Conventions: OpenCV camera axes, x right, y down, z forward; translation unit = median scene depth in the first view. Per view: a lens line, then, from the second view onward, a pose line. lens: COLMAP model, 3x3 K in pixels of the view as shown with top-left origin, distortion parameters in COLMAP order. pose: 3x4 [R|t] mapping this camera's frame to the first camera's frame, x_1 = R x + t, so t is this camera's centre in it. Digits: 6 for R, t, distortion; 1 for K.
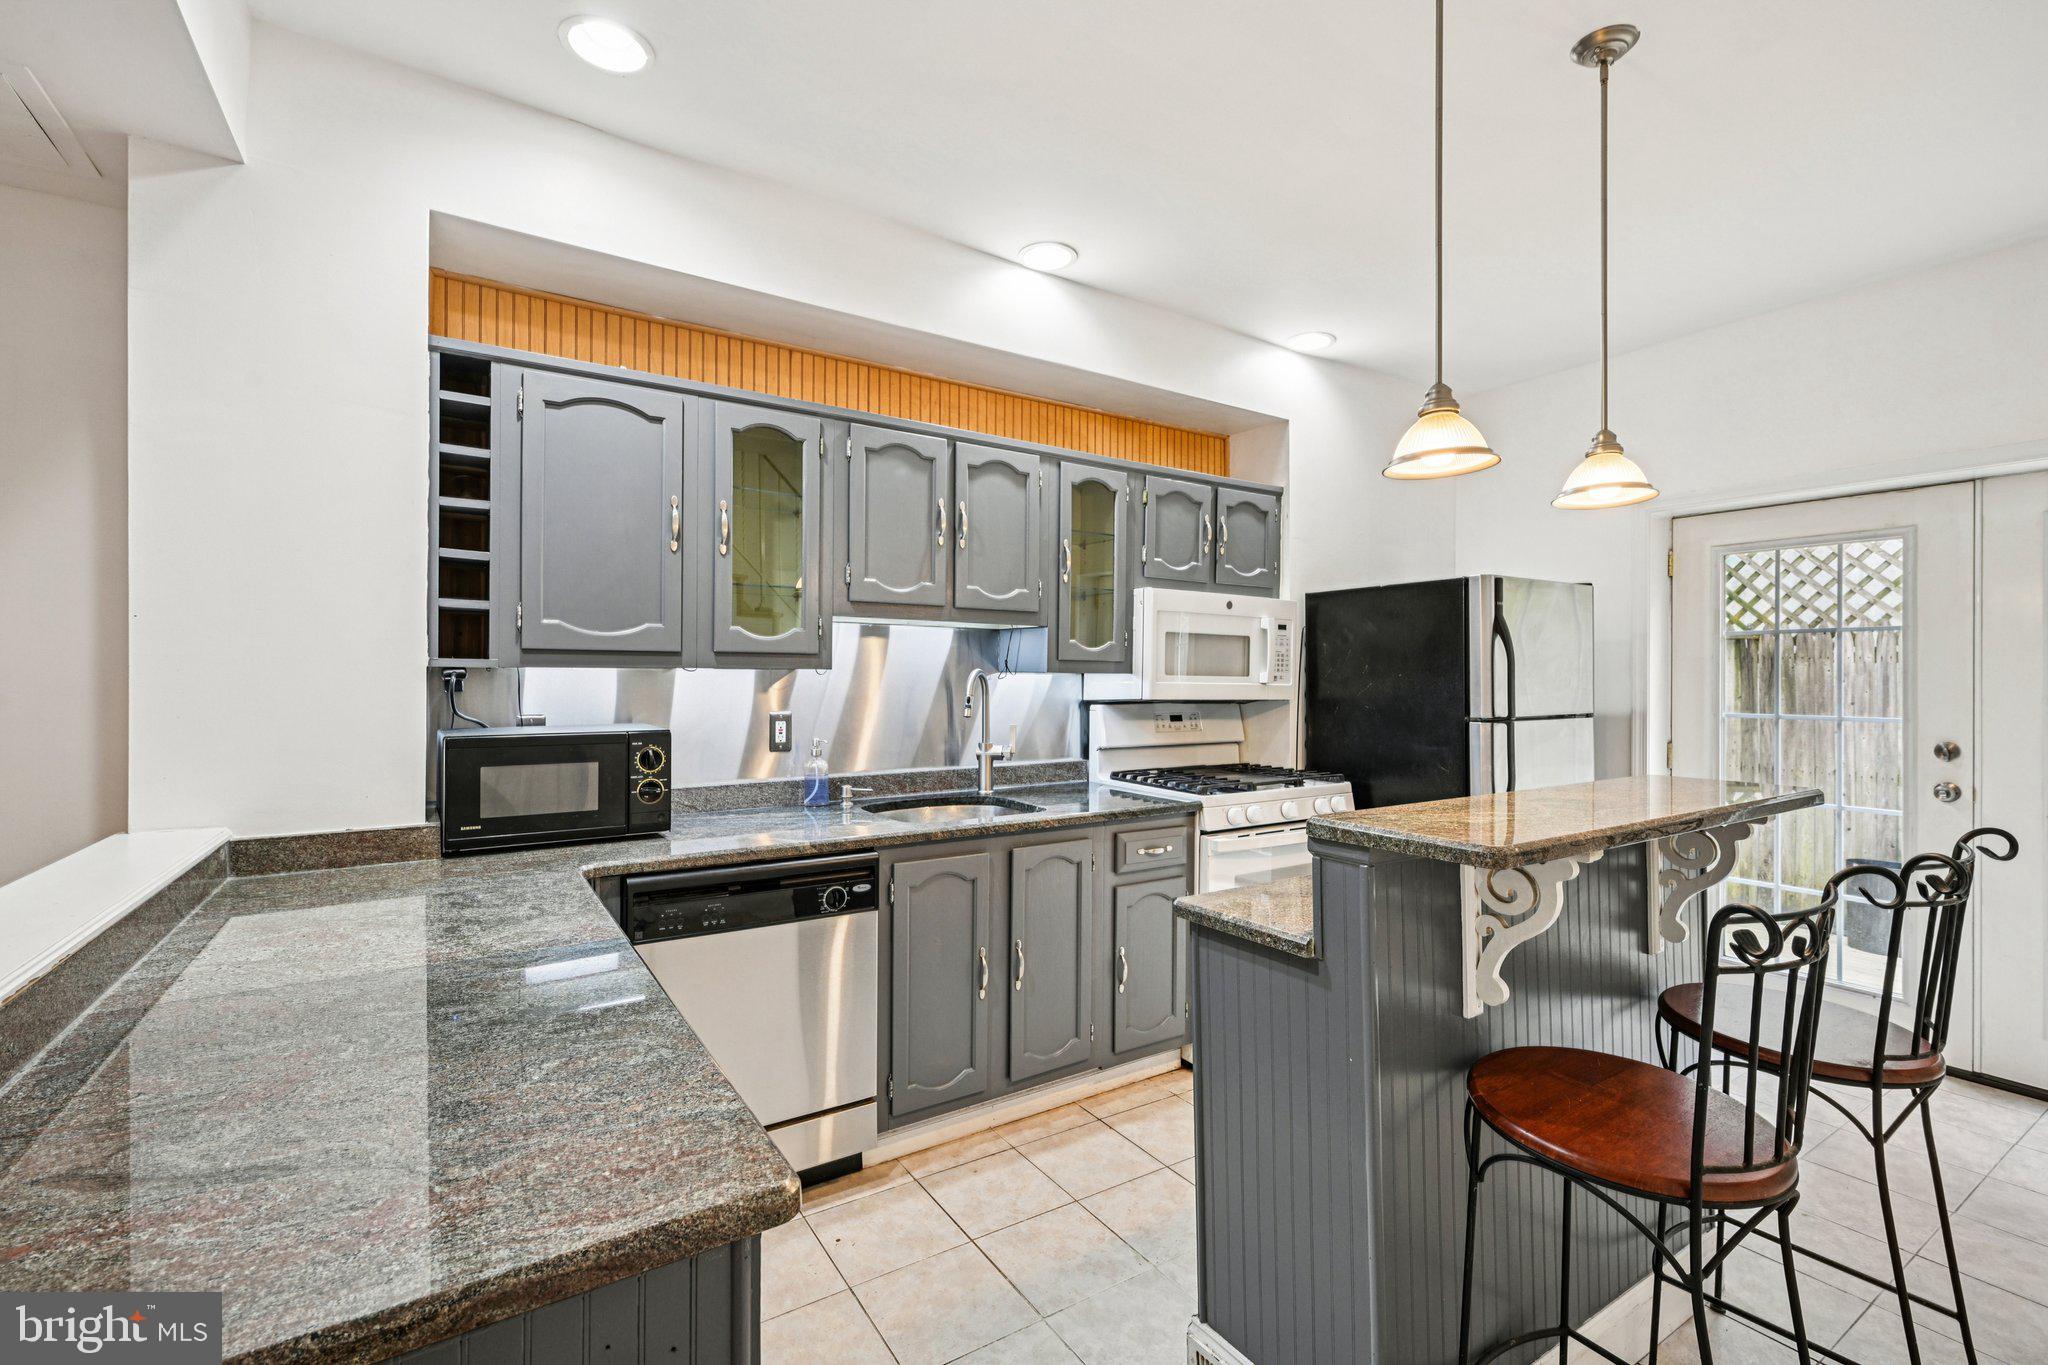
lens RADIAL K [[888.1, 0, 1011.3], [0, 888.1, 686.2], [0, 0, 1]] dist [-0.013268, -0.000070]
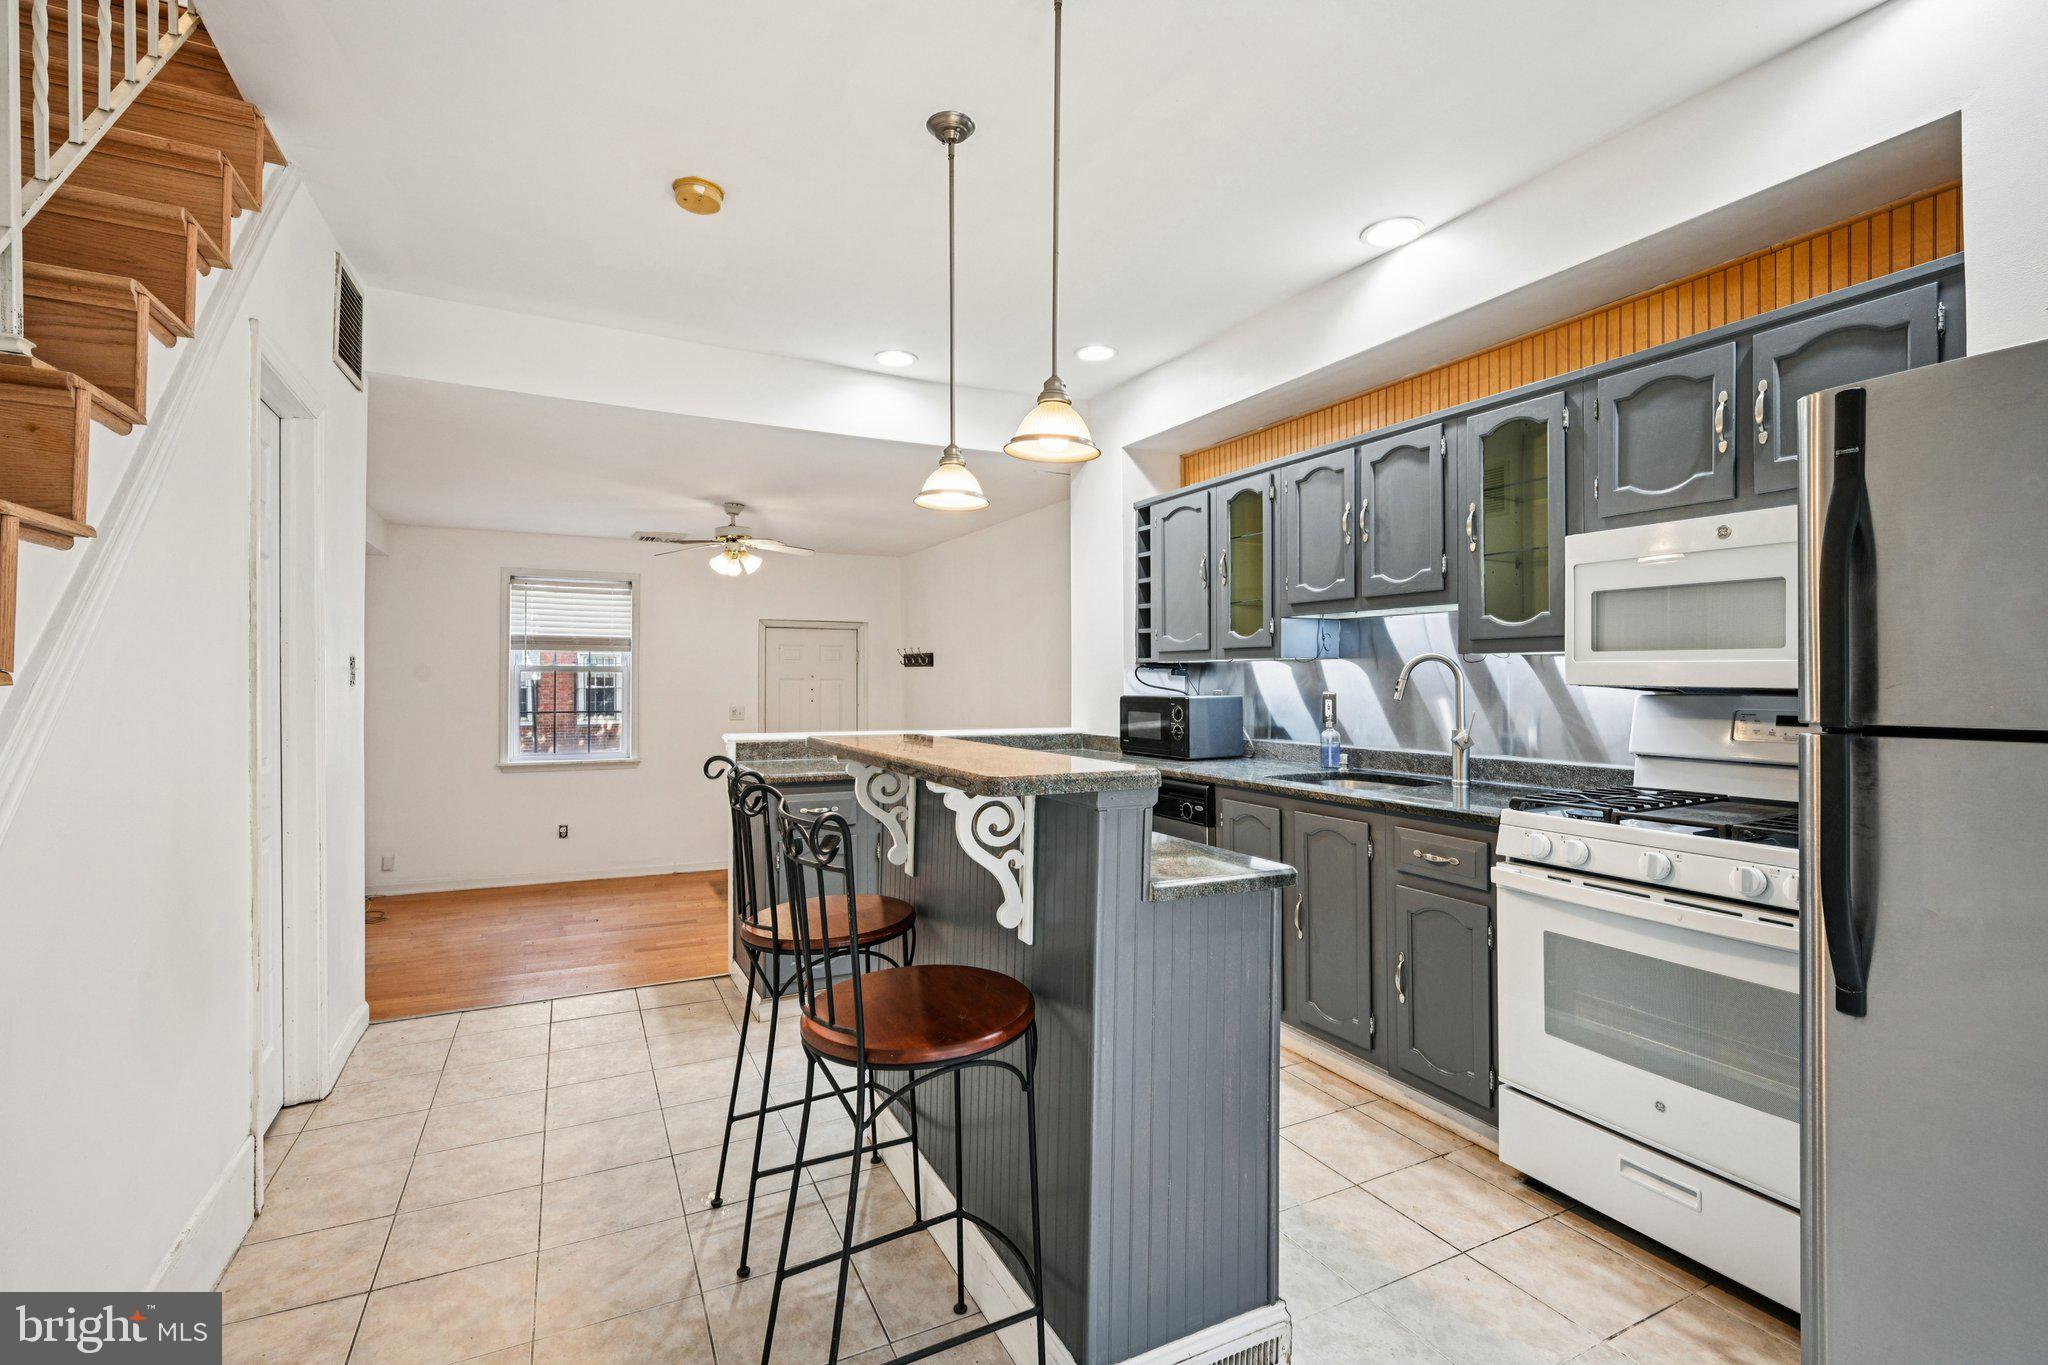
lens RADIAL K [[888.1, 0, 1005.4], [0, 888.1, 680.5], [0, 0, 1]] dist [-0.013268, -0.000070]
pose [[-0.105509, -0.000535, -0.994418, 0.993943], [-0.007748, 0.999970, 0.000284, 0.015042], [0.994388, 0.007735, -0.105510, 0.635352]]
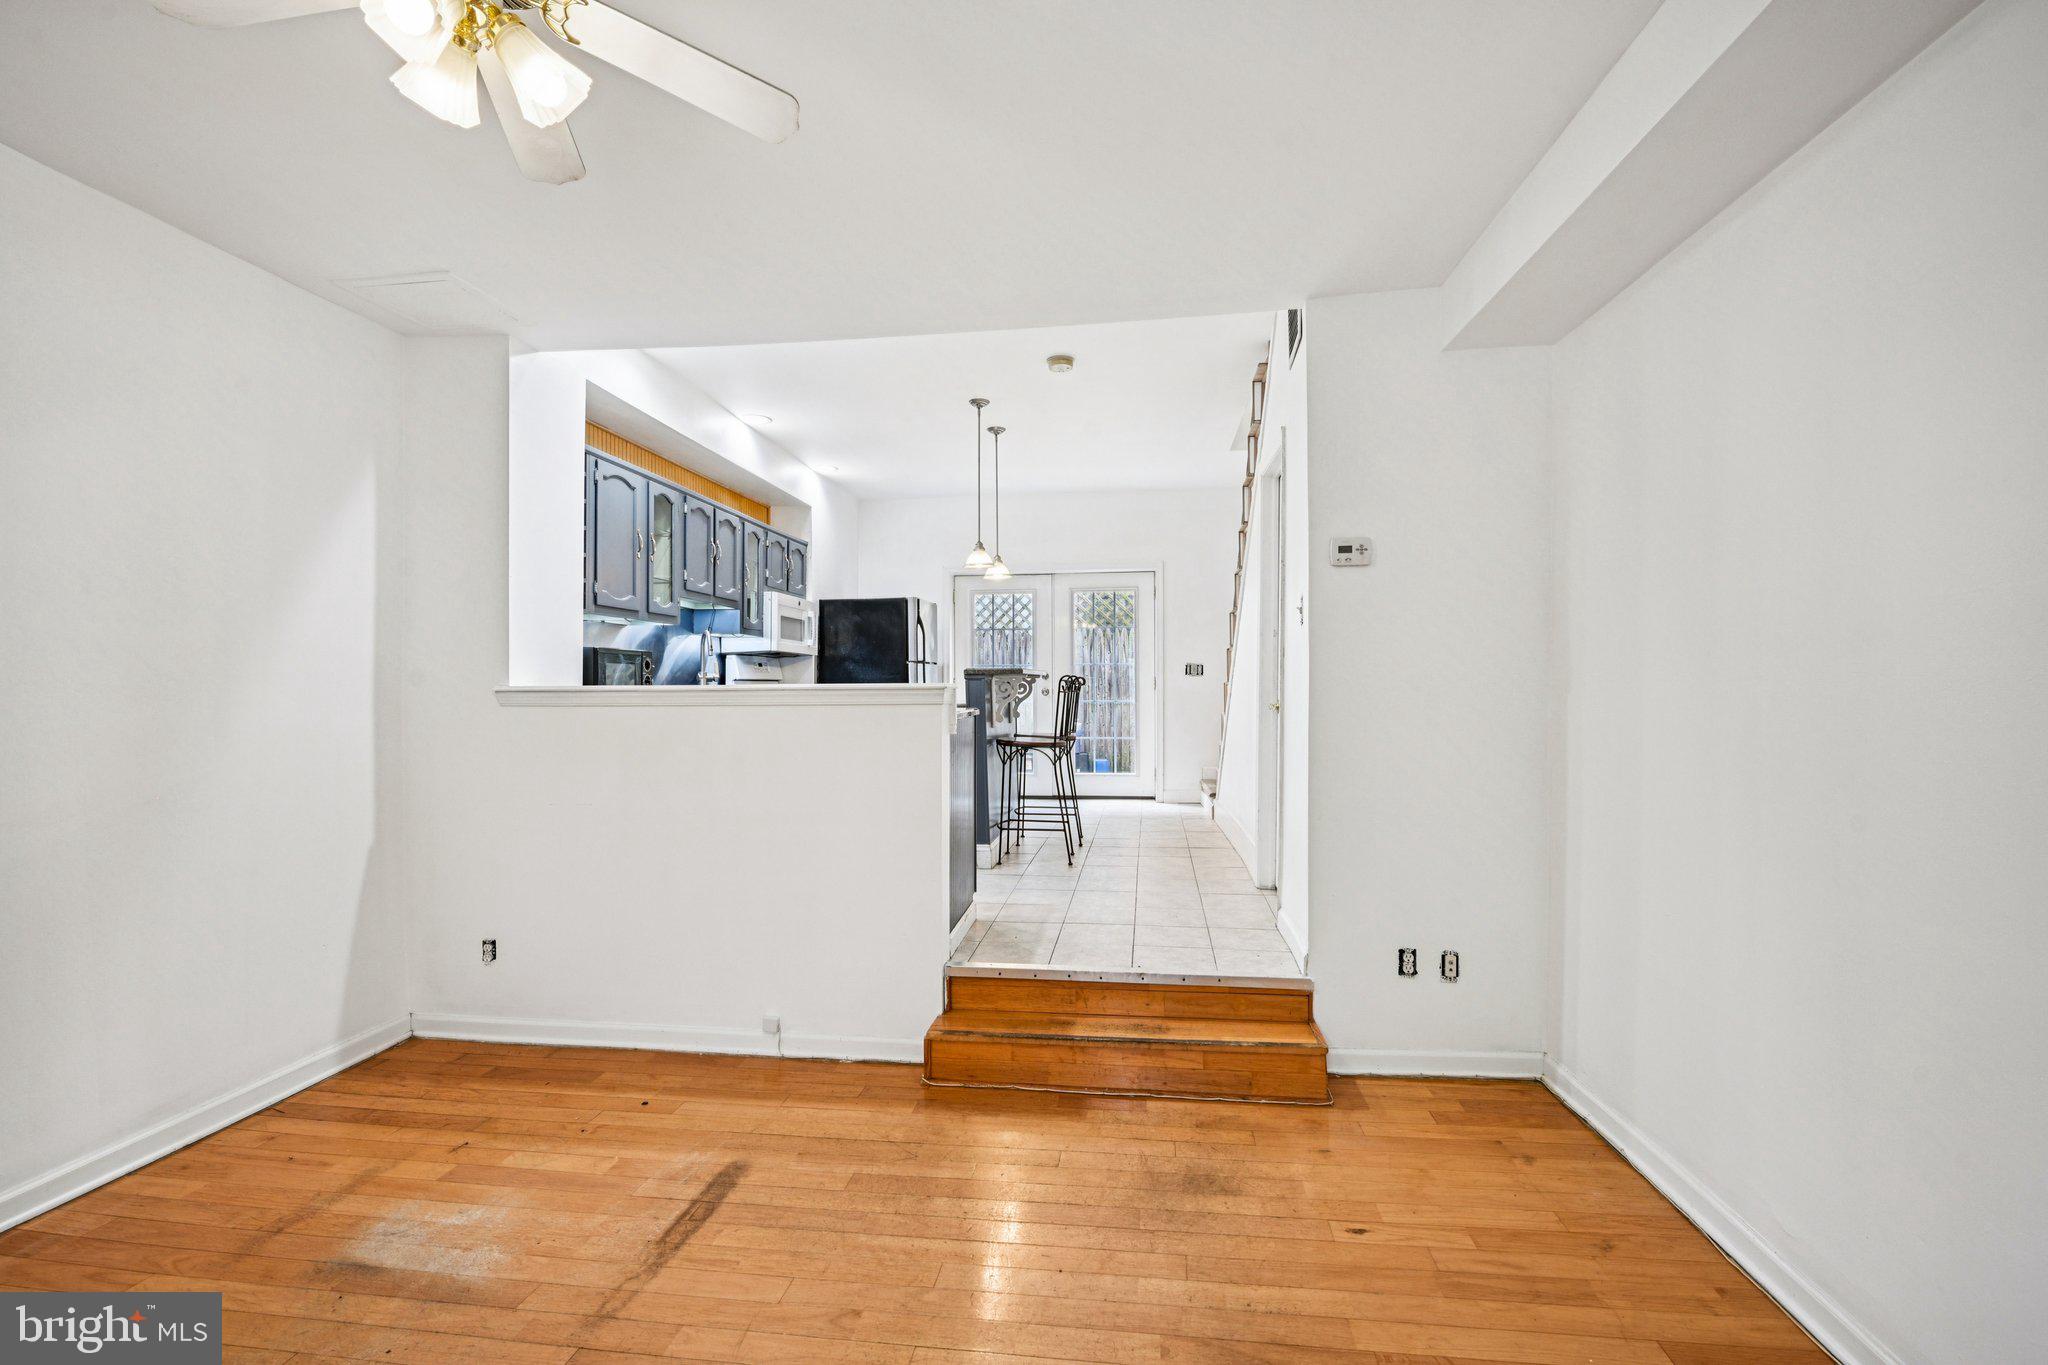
lens RADIAL K [[888.1, 0, 1027.4], [0, 888.1, 679.2], [0, 0, 1]] dist [-0.013268, -0.000070]
pose [[0.639031, 0.000624, 0.769180, -1.013933], [0.004832, 0.999977, -0.004825, 0.093357], [-0.769165, 0.006800, 0.639014, -0.663405]]
